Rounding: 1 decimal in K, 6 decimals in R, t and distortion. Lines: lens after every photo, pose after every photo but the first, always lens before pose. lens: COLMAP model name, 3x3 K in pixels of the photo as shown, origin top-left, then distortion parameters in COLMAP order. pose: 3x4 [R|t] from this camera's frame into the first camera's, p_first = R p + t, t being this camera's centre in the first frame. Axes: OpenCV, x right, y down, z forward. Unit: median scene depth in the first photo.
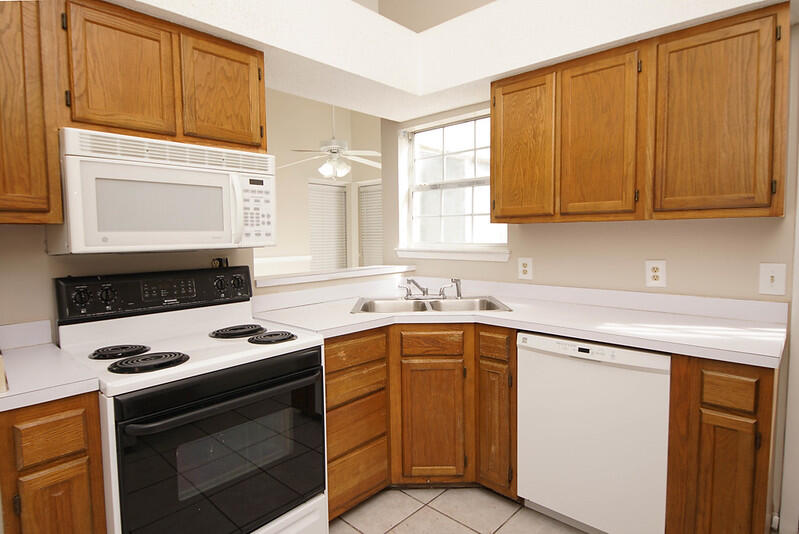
lens RADIAL K [[438.0, 0, 377.2], [0, 438.0, 264.4], [0, 0, 1]] dist [0.016467, -0.021548]
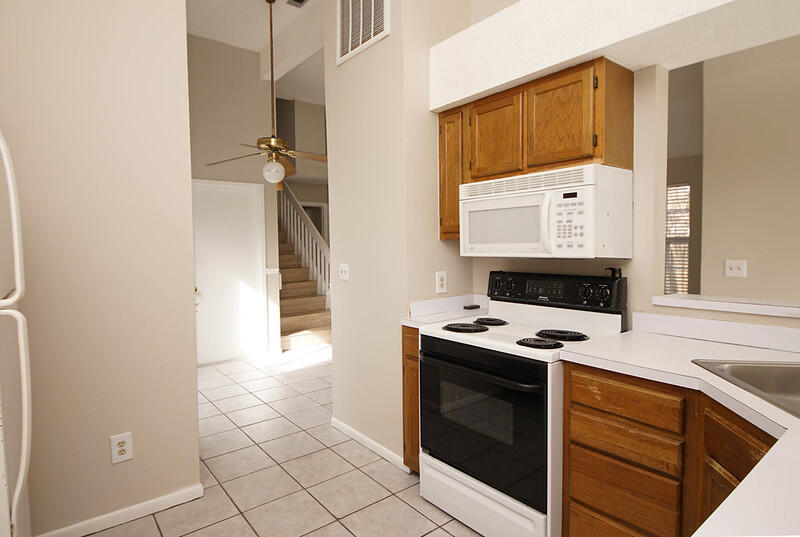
lens RADIAL K [[432.0, 0, 402.6], [0, 432.0, 262.1], [0, 0, 1]] dist [0.001274, -0.000031]
pose [[-0.100576, 0.051882, -0.993576, 0.774672], [-0.055772, 0.996775, 0.057695, -0.066617], [0.993365, 0.061216, -0.097358, 0.708089]]
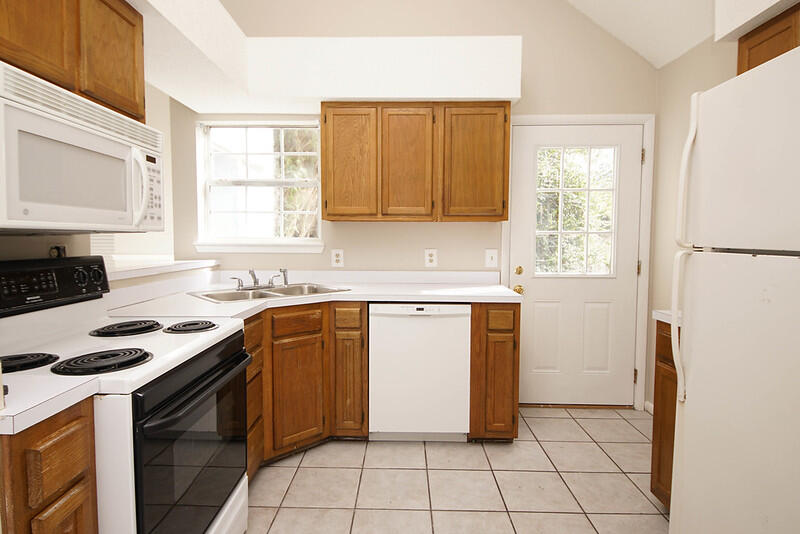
lens RADIAL K [[438.6, 0, 383.0], [0, 438.6, 262.0], [0, 0, 1]] dist [0.016467, -0.021548]
pose [[0.737008, -0.017805, 0.675650, -0.531623], [0.029318, 0.999554, -0.005639, 0.041170], [-0.675248, 0.023965, 0.737201, 0.018667]]
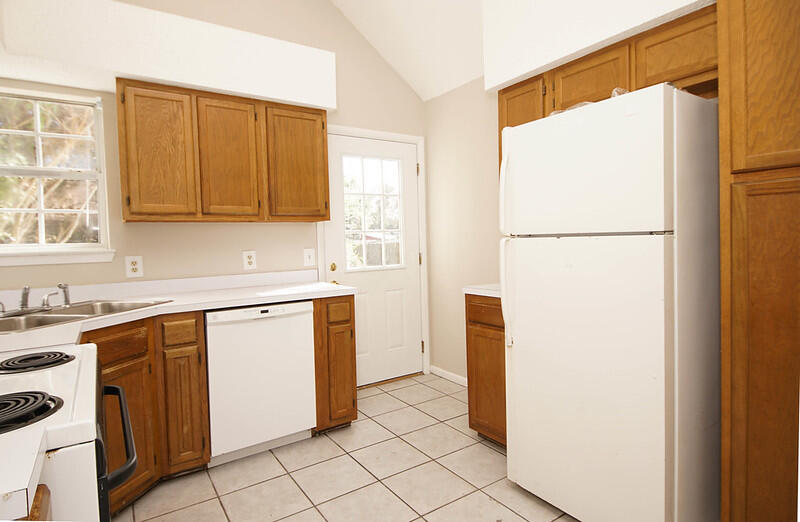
lens RADIAL K [[442.6, 0, 399.6], [0, 442.6, 253.4], [0, 0, 1]] dist [0.002467, -0.004426]
pose [[0.192484, -0.019099, 0.981114, -0.737162], [0.090978, 0.995852, 0.001537, 0.044830], [-0.977074, 0.088964, 0.193424, 0.270530]]
